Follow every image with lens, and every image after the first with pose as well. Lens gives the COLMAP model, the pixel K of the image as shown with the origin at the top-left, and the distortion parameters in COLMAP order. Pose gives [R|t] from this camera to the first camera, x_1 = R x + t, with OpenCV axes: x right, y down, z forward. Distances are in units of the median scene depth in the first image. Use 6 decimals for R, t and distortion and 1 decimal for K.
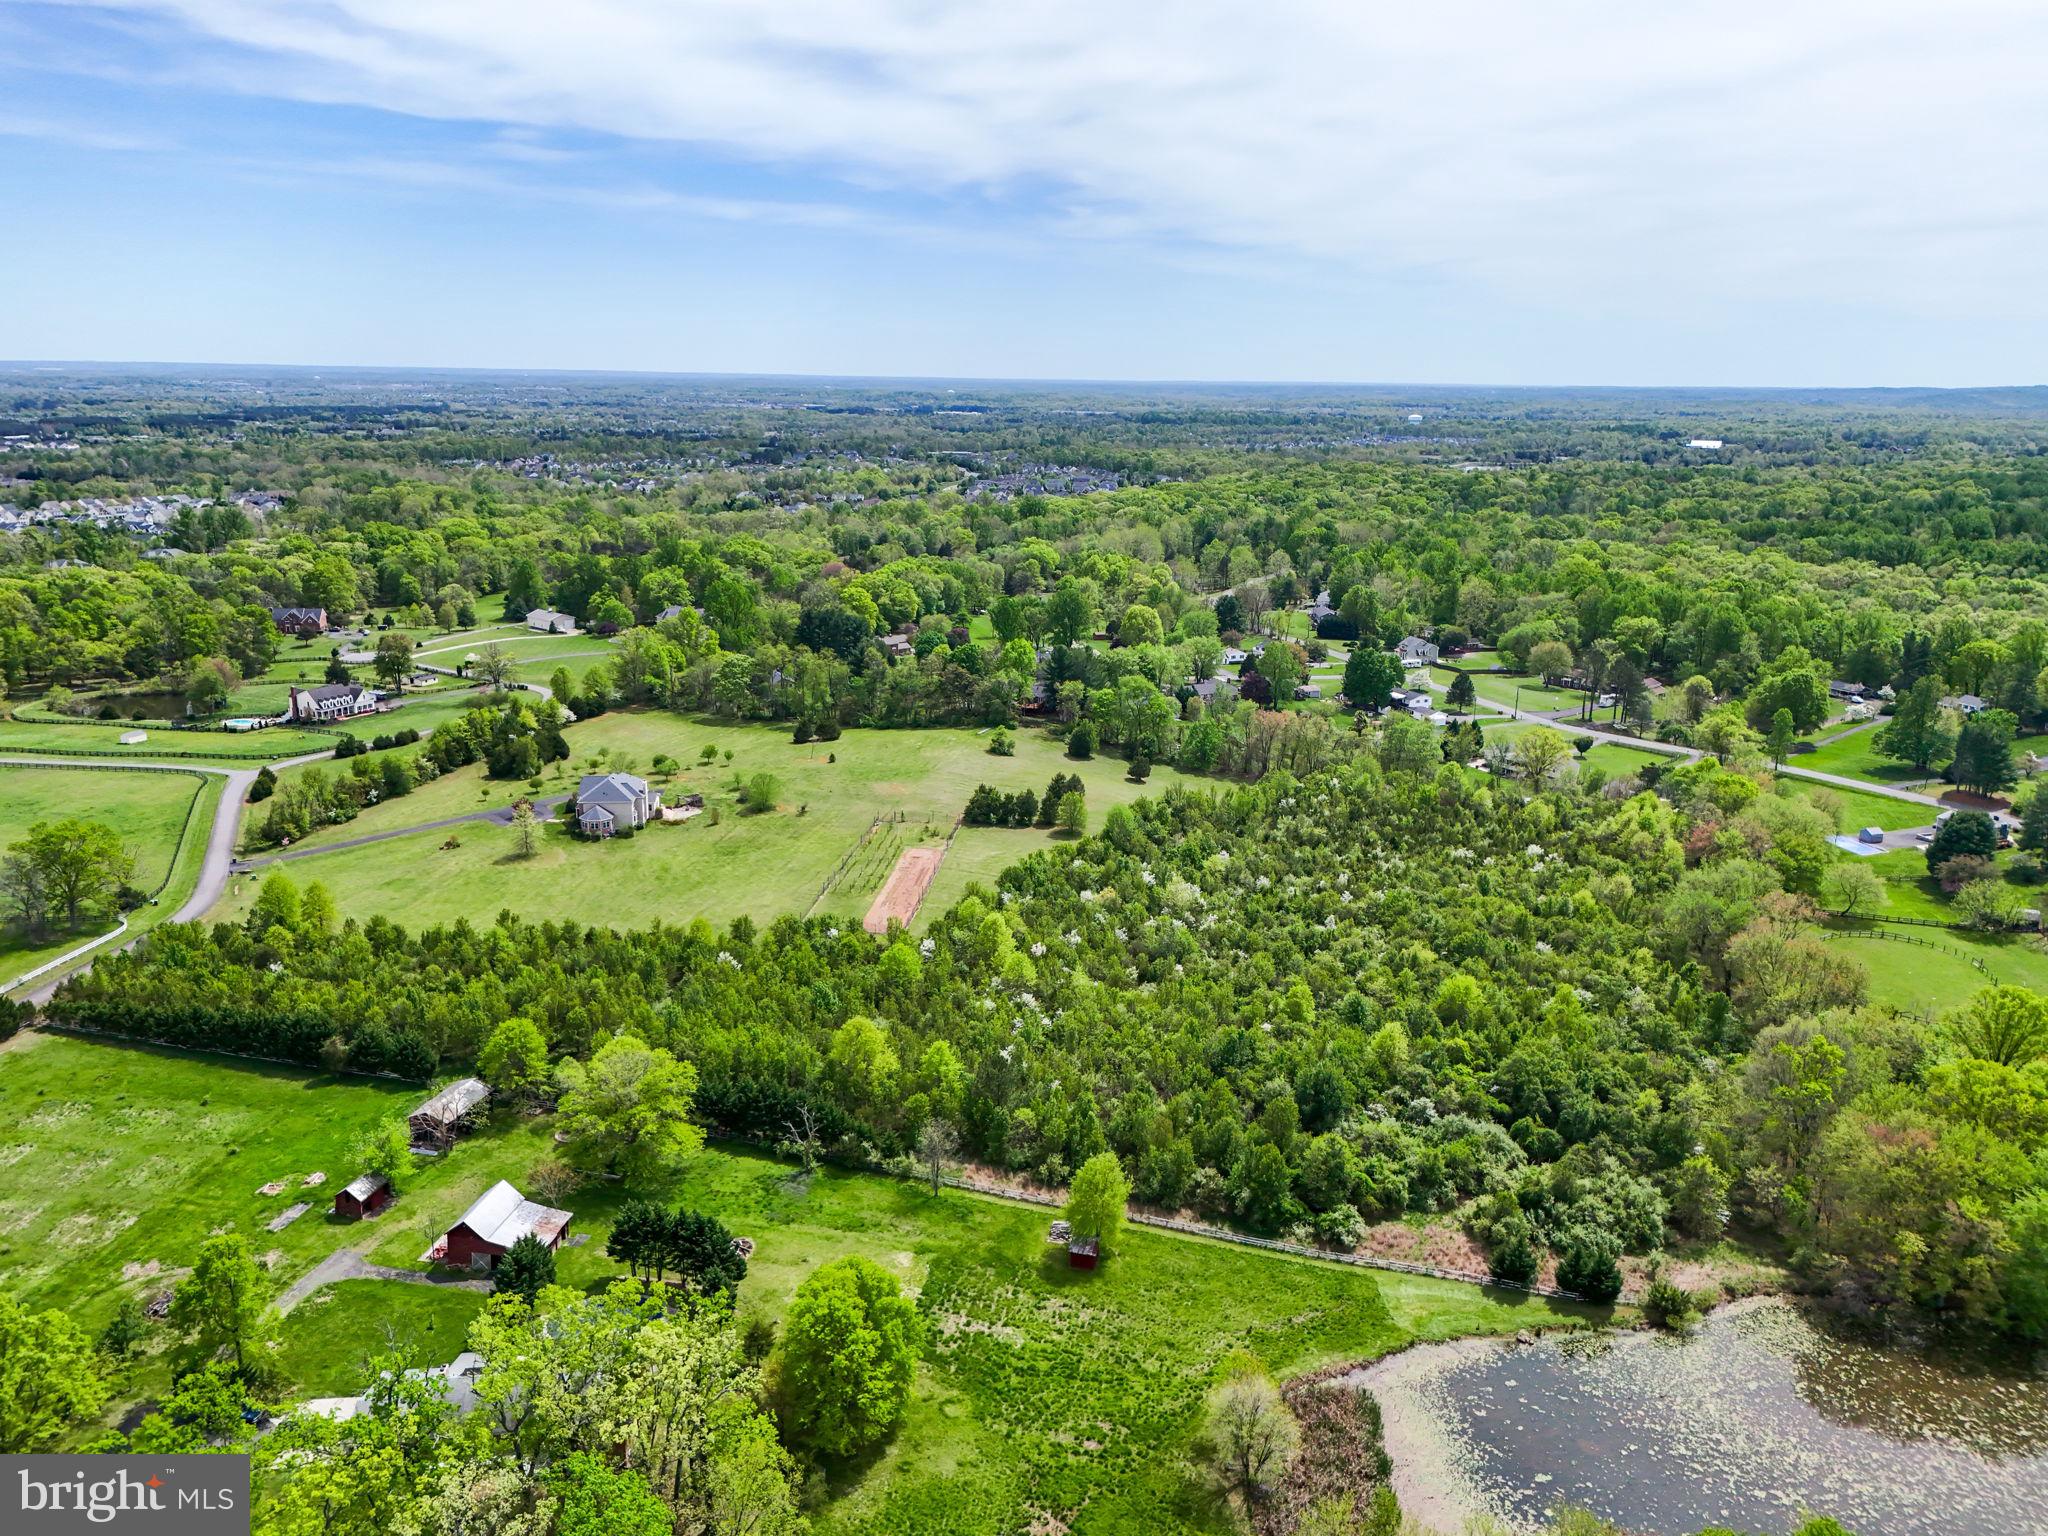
lens RADIAL K [[1490.6, 0, 1023.8], [0, 1490.6, 780.7], [0, 0, 1]] dist [0.072852, -0.073346]
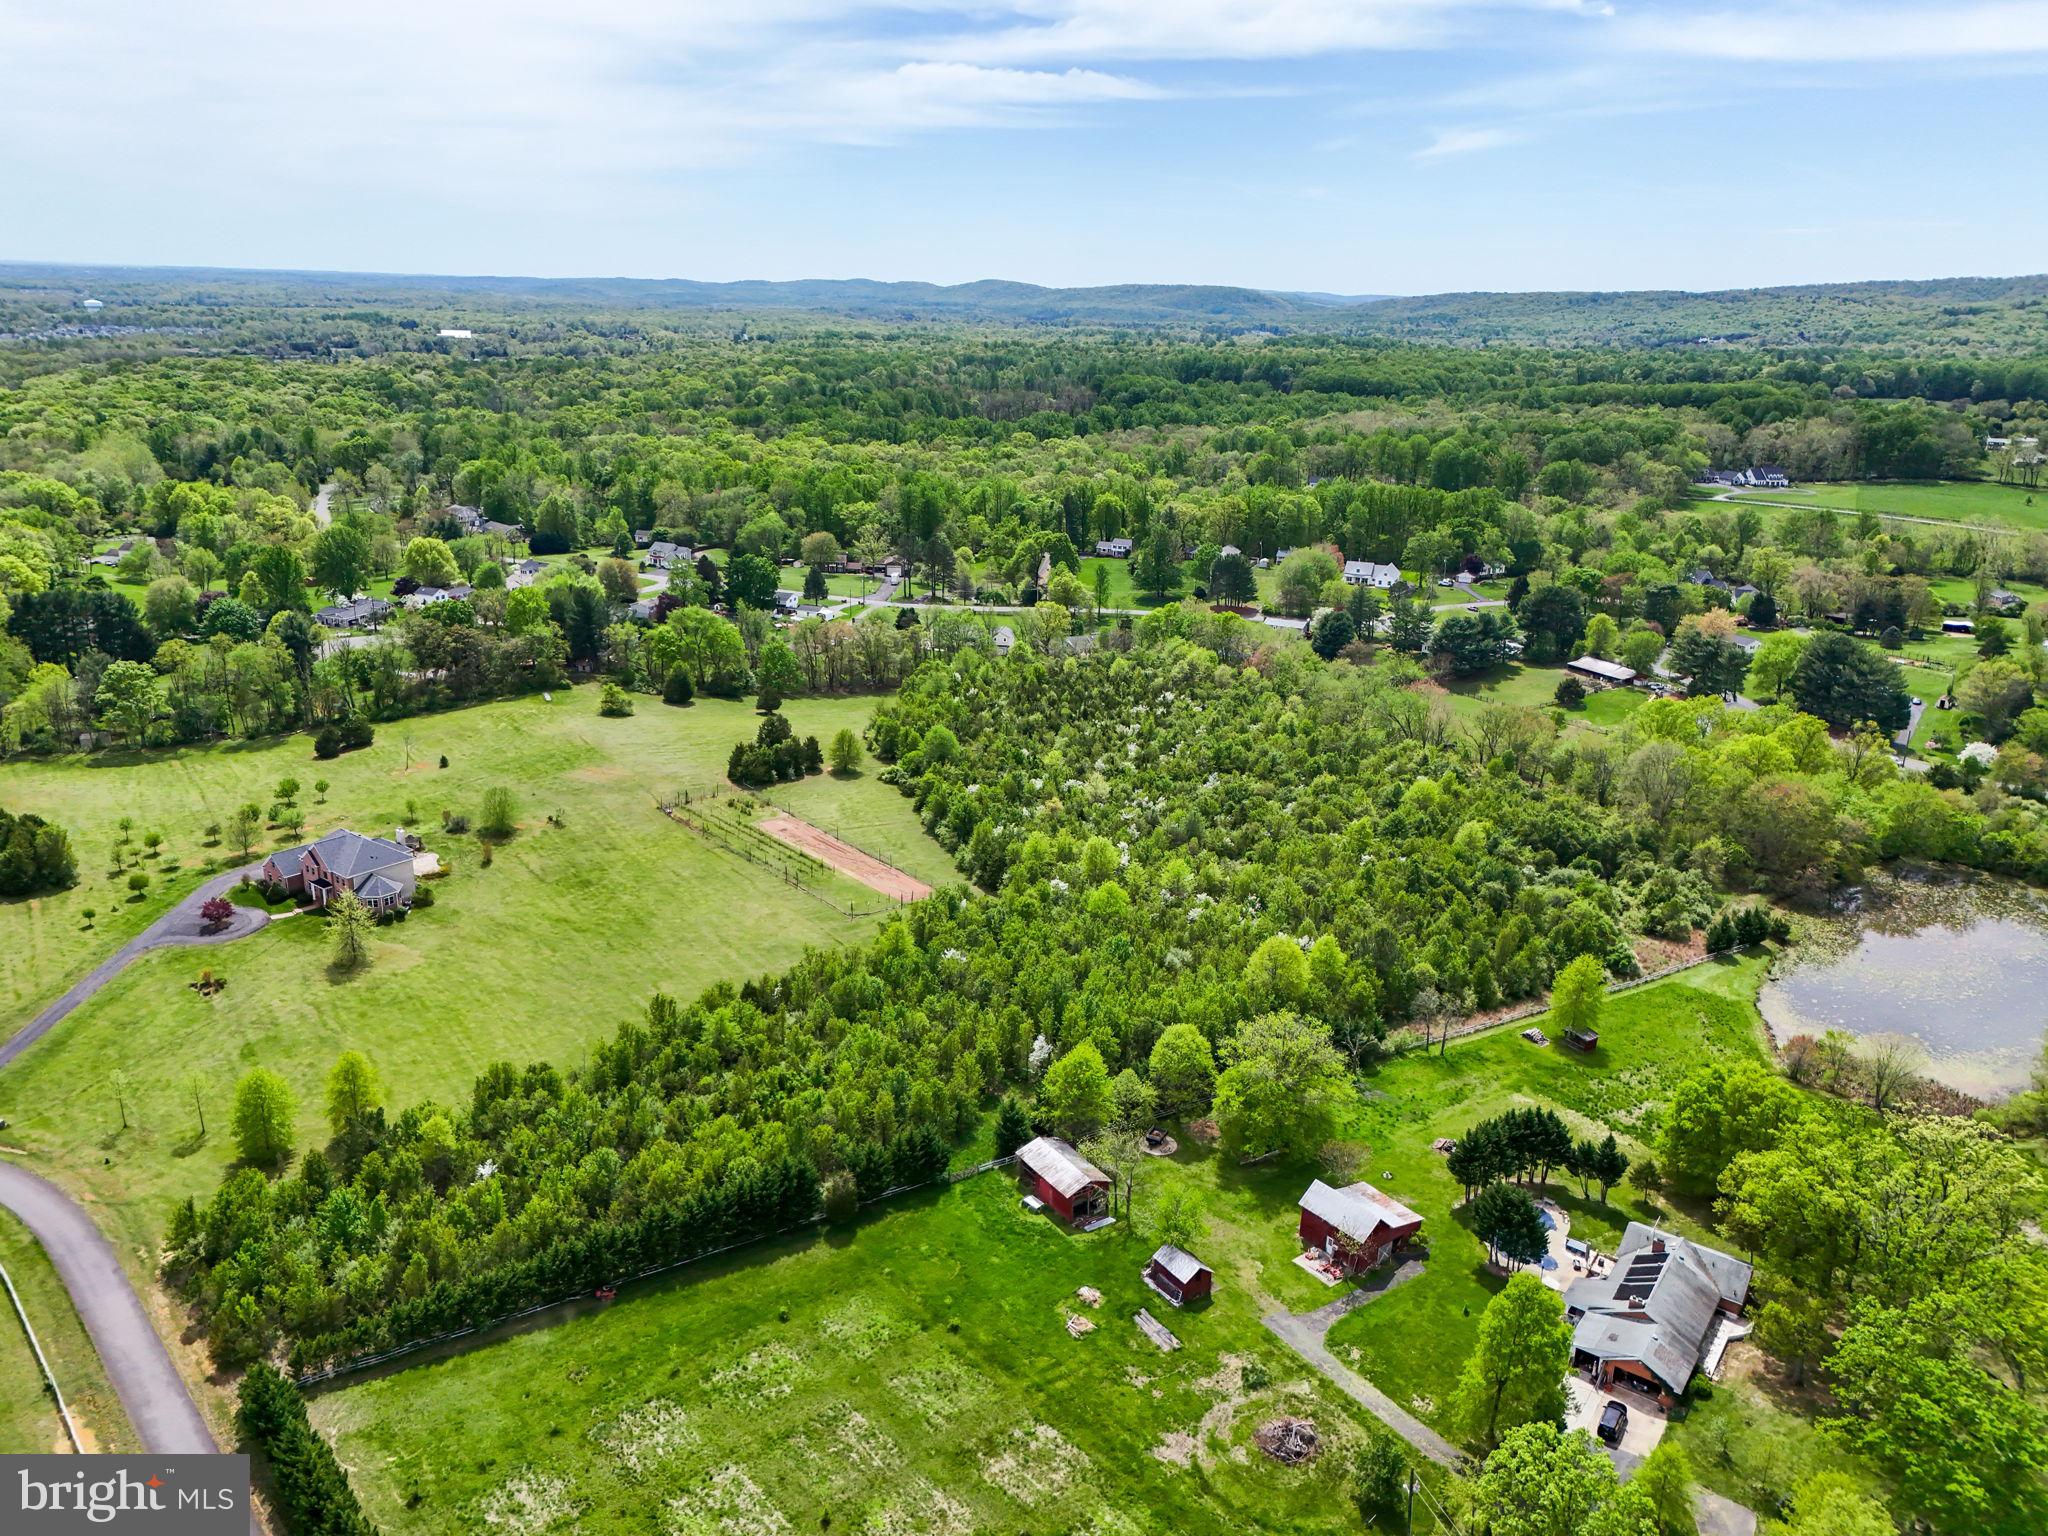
lens RADIAL K [[1490.6, 0, 1023.8], [0, 1490.6, 780.7], [0, 0, 1]] dist [0.072852, -0.073346]
pose [[0.668516, -0.226152, 0.708479, -0.547345], [0.176051, 0.973690, 0.144689, -0.074044], [-0.722560, 0.028001, 0.690741, 0.242261]]
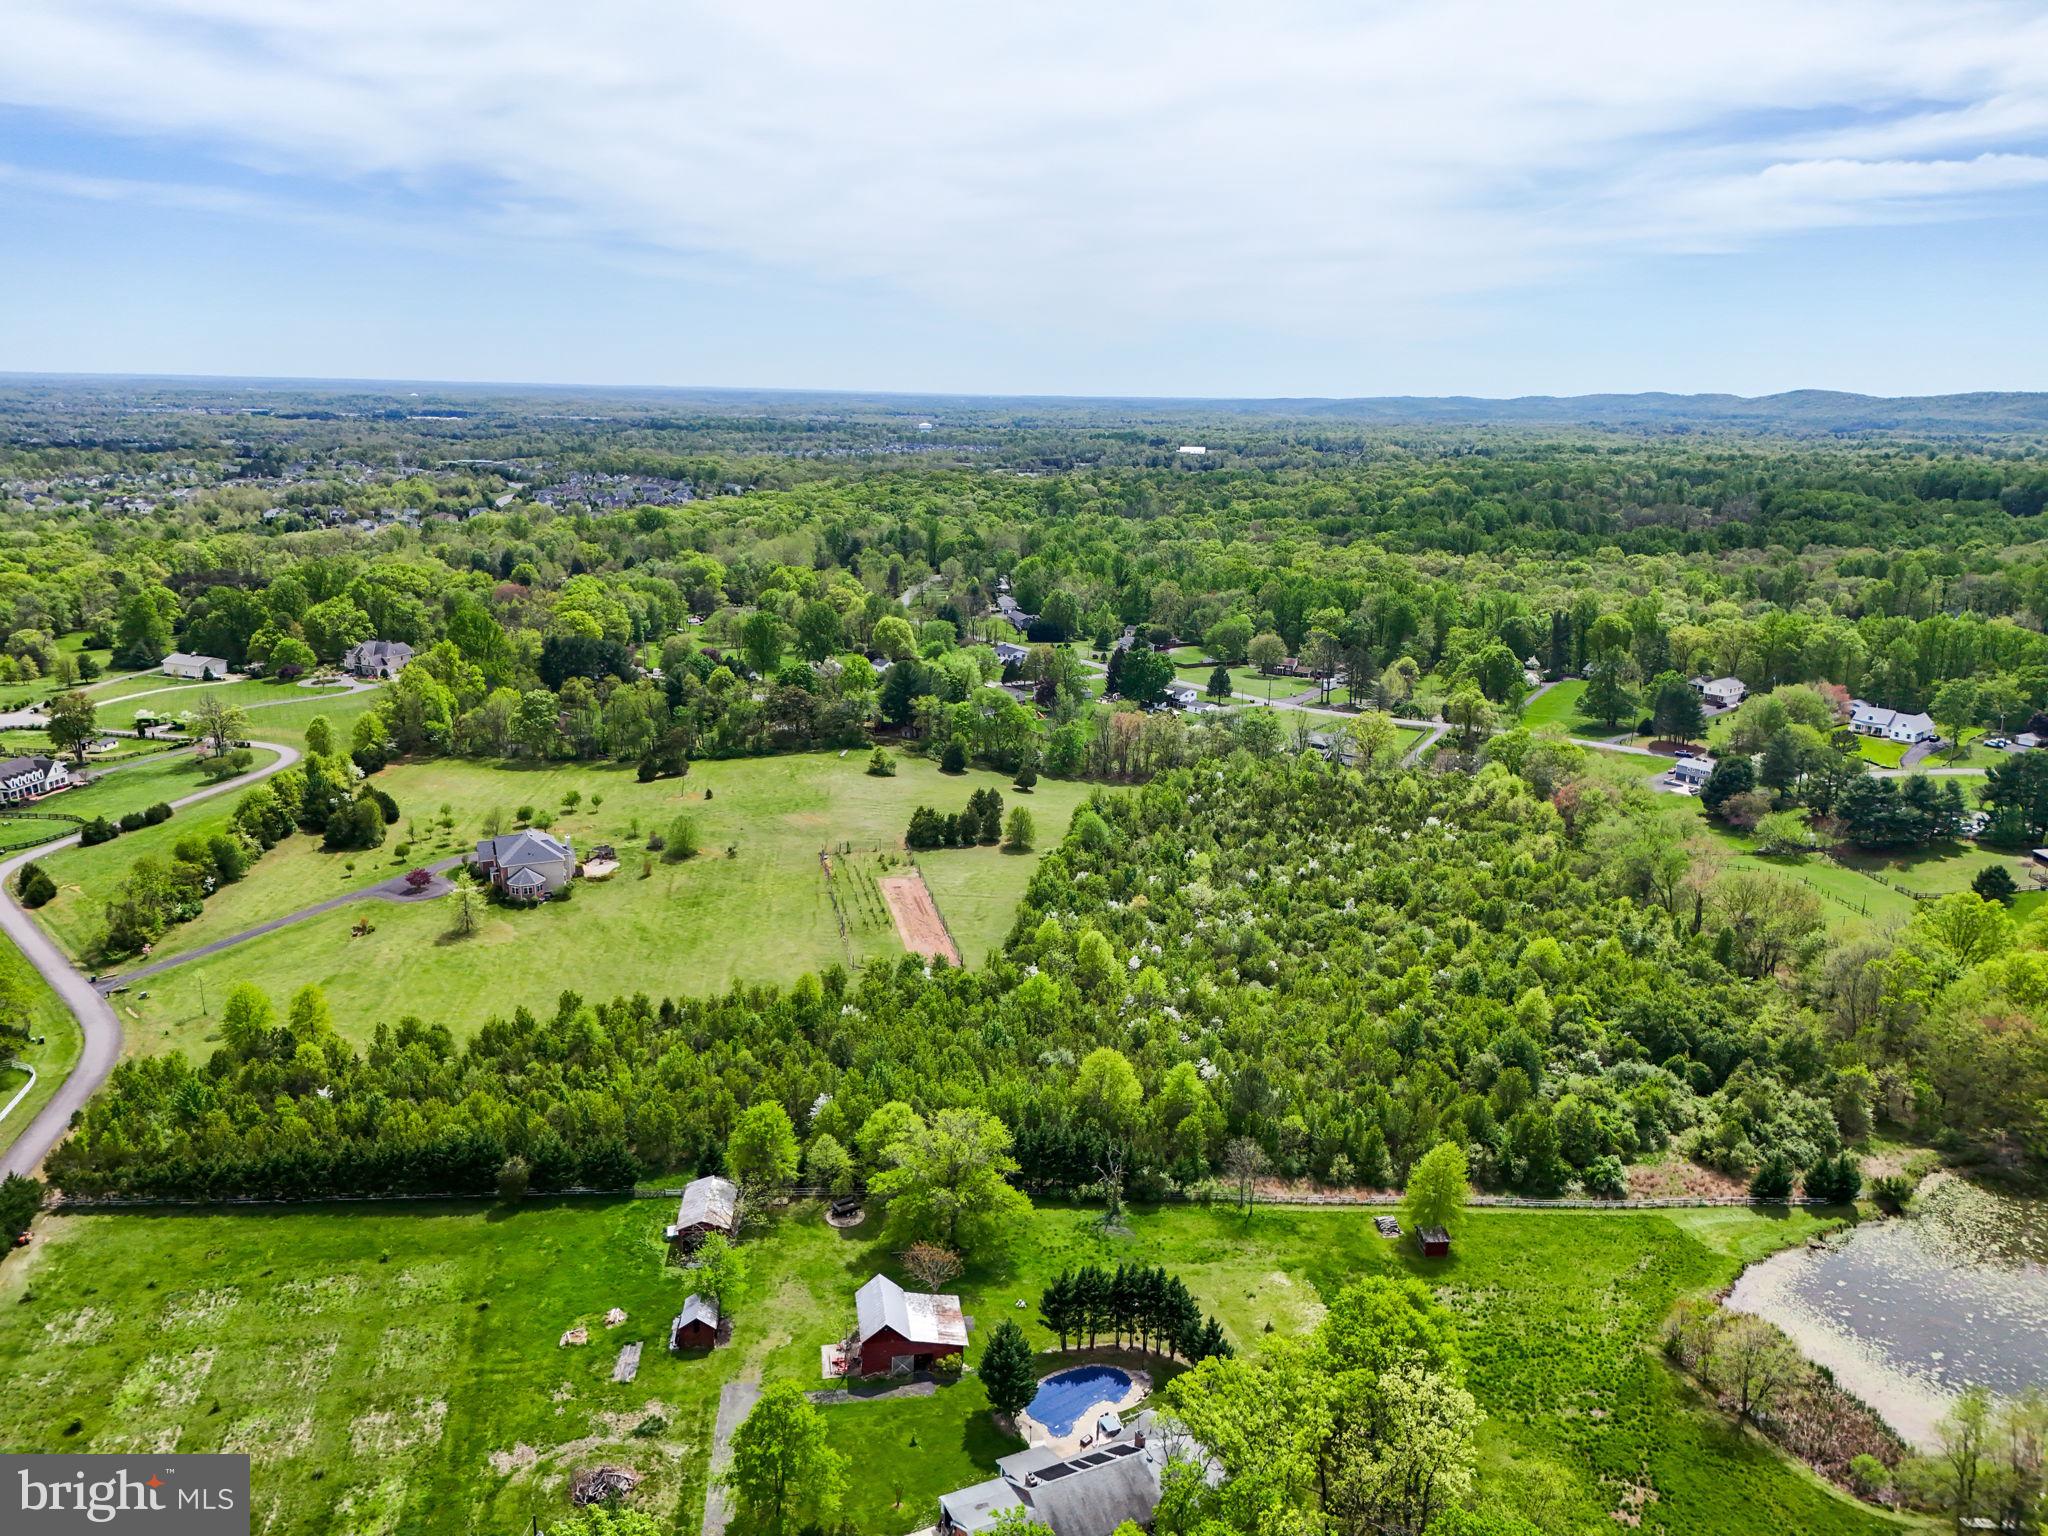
lens RADIAL K [[1490.6, 0, 1023.8], [0, 1490.6, 780.7], [0, 0, 1]] dist [0.072852, -0.073346]
pose [[0.942743, -0.081935, 0.323299, -0.271314], [0.083327, 0.996476, 0.009560, -0.017668], [-0.322944, 0.017926, 0.946248, 0.052642]]
